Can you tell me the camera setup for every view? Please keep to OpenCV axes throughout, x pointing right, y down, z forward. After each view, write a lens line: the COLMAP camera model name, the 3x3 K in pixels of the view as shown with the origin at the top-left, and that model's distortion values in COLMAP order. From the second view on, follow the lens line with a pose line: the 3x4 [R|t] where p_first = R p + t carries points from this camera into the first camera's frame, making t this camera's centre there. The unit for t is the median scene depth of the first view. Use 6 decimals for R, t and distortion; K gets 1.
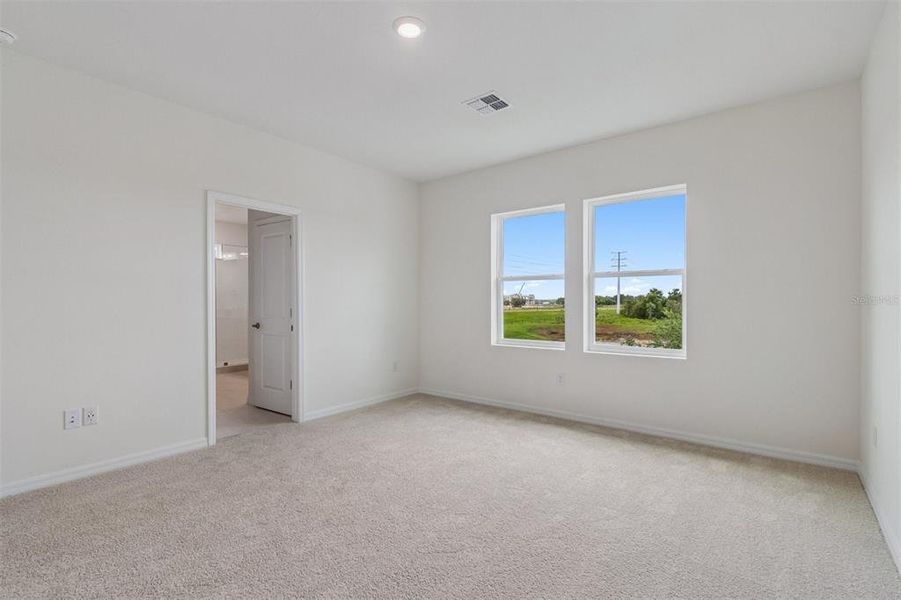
lens RADIAL K [[425.8, 0, 450.5], [0, 425.8, 300.0], [0, 0, 1]] dist [0.001245, 0.000226]
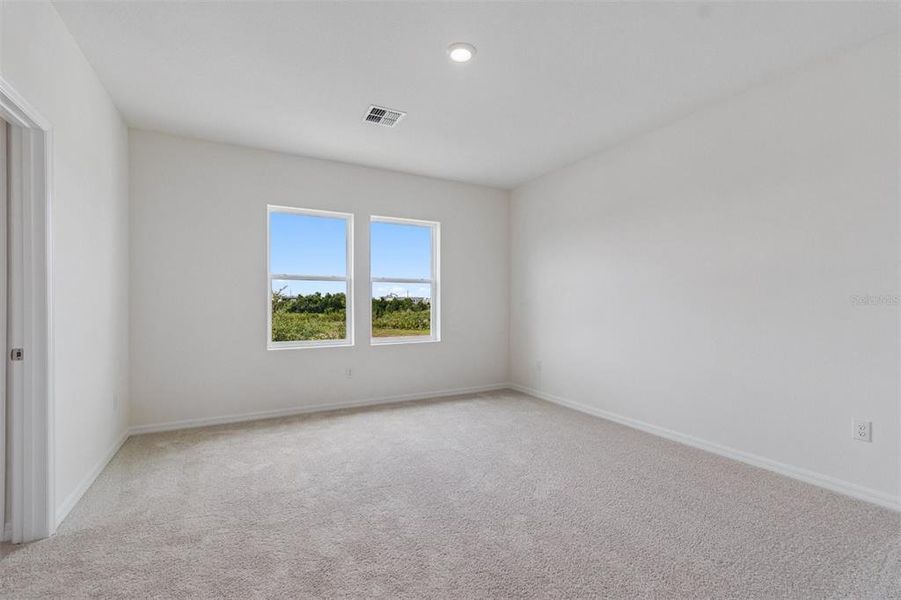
lens RADIAL K [[409.6, 0, 450.5], [0, 409.6, 300.0], [0, 0, 1]] dist [-0.001343, -0.000231]
pose [[0.389958, 0.001705, 0.920831, -0.627116], [-0.002056, 0.999997, -0.000981, 0.000841], [-0.920830, -0.001511, 0.389960, 0.360303]]
